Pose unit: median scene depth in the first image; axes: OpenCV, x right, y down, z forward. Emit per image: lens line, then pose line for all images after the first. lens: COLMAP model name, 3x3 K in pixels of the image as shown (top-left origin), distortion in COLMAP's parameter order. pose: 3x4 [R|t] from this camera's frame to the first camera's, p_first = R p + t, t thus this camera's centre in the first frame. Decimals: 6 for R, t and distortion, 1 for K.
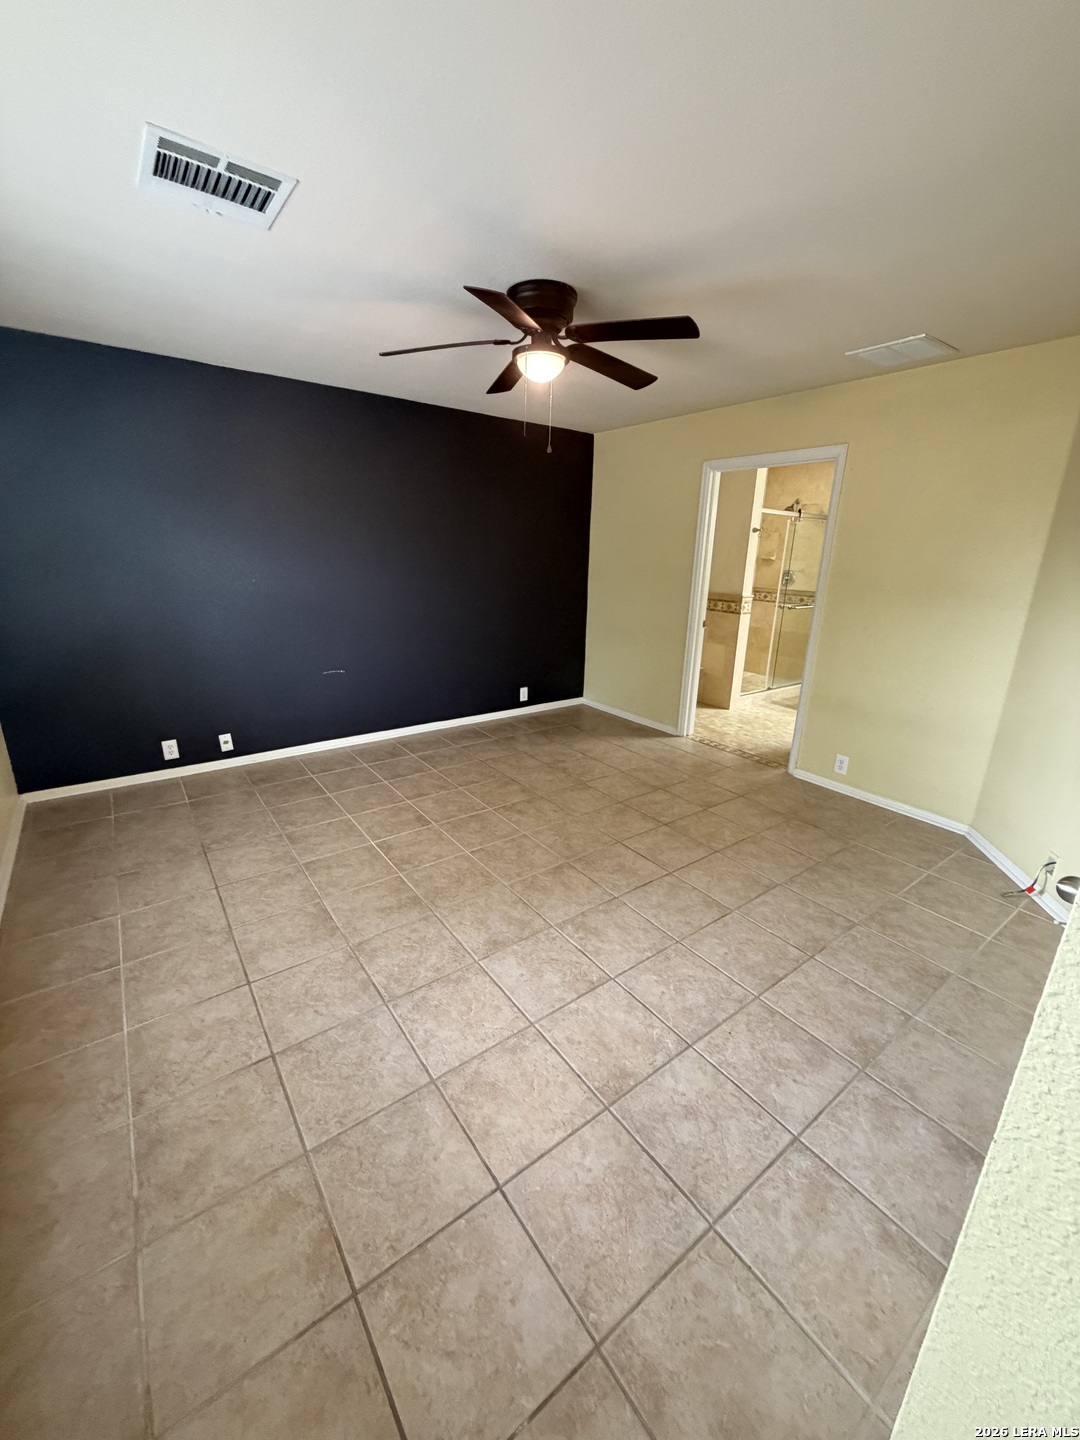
lens RADIAL K [[573.8, 0, 542.6], [0, 573.8, 718.1], [0, 0, 1]] dist [-0.000364, 0.000175]
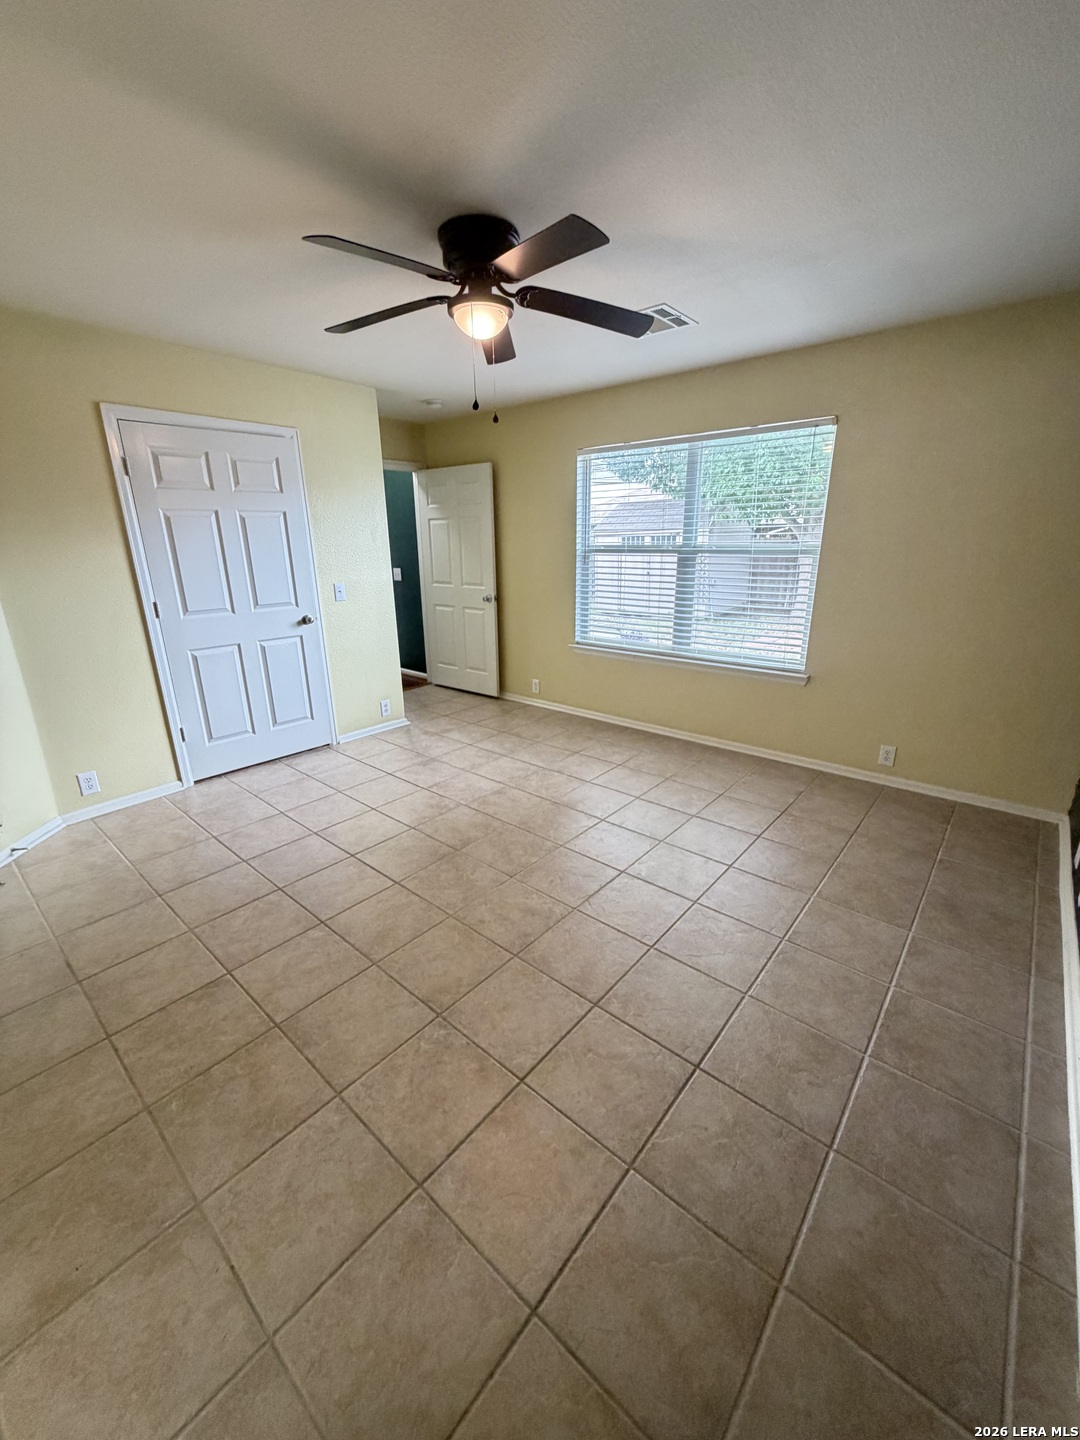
lens RADIAL K [[573.8, 0, 539.0], [0, 573.8, 719.2], [0, 0, 1]] dist [-0.000364, 0.000175]
pose [[-0.975164, 0.050877, -0.215563, 0.143089], [-0.079790, 0.827214, 0.556192, -0.664746], [0.206614, 0.559578, -0.802610, 2.267989]]
